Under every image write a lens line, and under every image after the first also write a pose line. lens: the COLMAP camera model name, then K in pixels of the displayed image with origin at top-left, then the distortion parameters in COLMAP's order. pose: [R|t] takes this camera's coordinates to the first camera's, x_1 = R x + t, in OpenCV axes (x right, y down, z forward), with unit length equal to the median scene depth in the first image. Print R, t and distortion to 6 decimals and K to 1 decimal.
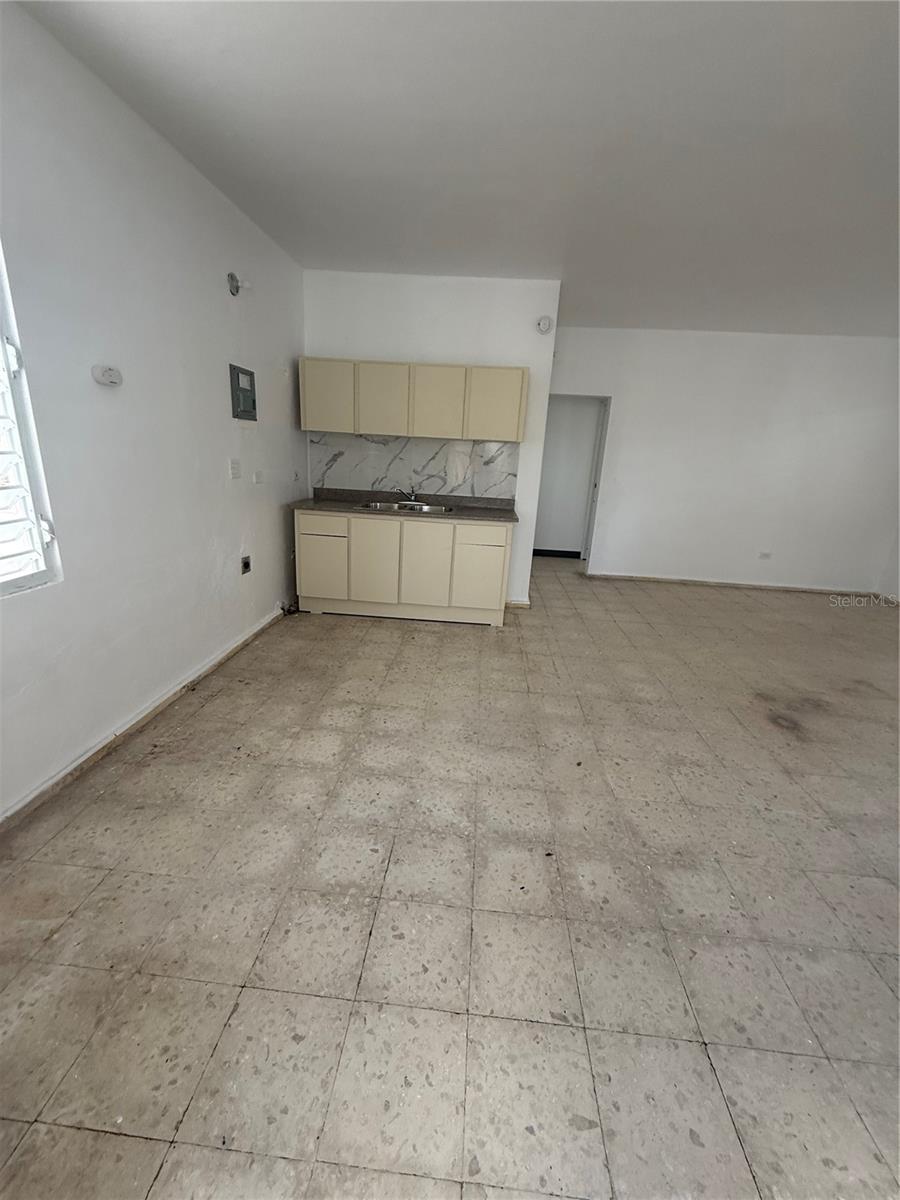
lens RADIAL K [[478.2, 0, 453.8], [0, 478.2, 597.7], [0, 0, 1]] dist [0.002381, 0.000110]
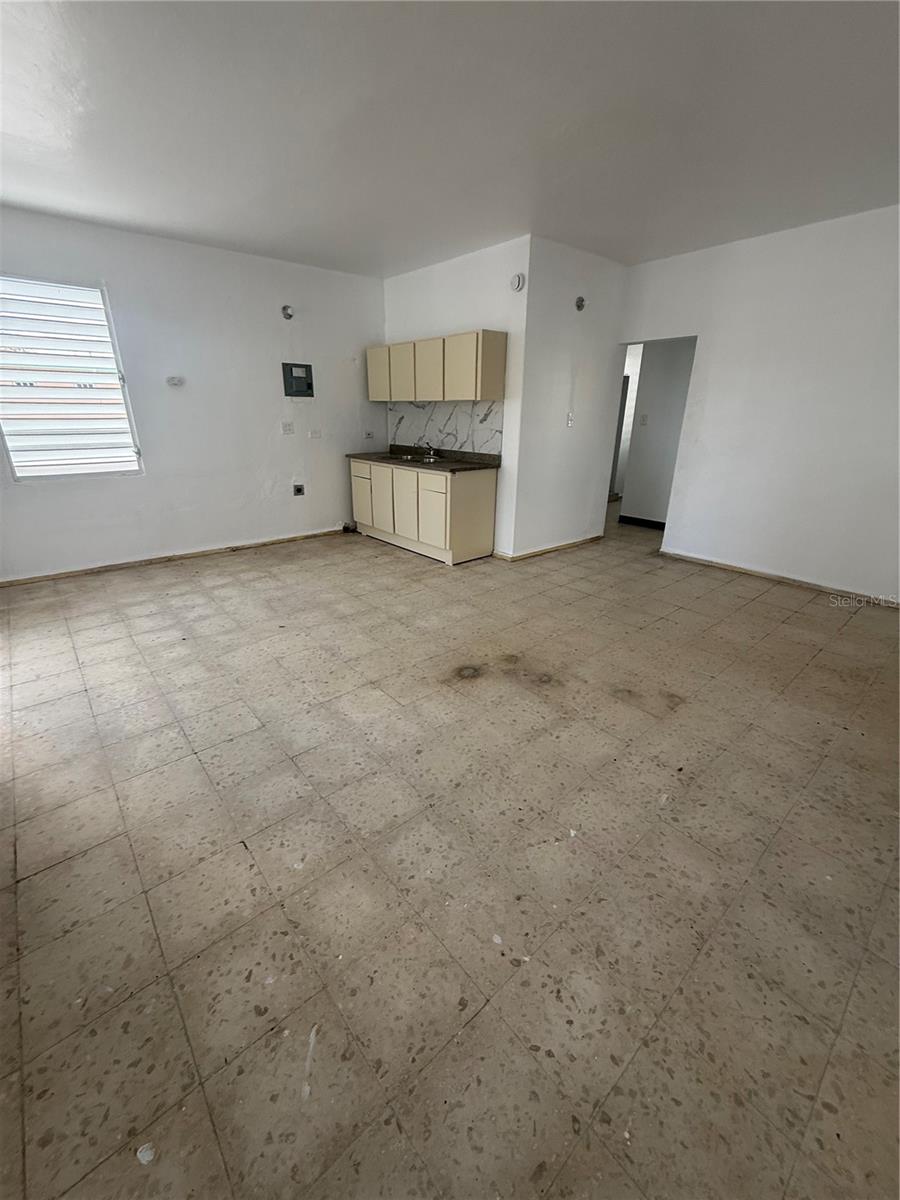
lens RADIAL K [[478.2, 0, 452.3], [0, 478.2, 599.0], [0, 0, 1]] dist [0.002381, 0.000110]
pose [[0.706647, 0.217915, -0.673174, 1.316936], [-0.182130, 0.975355, 0.124548, -0.007859], [0.683724, 0.034594, 0.728920, 0.243535]]
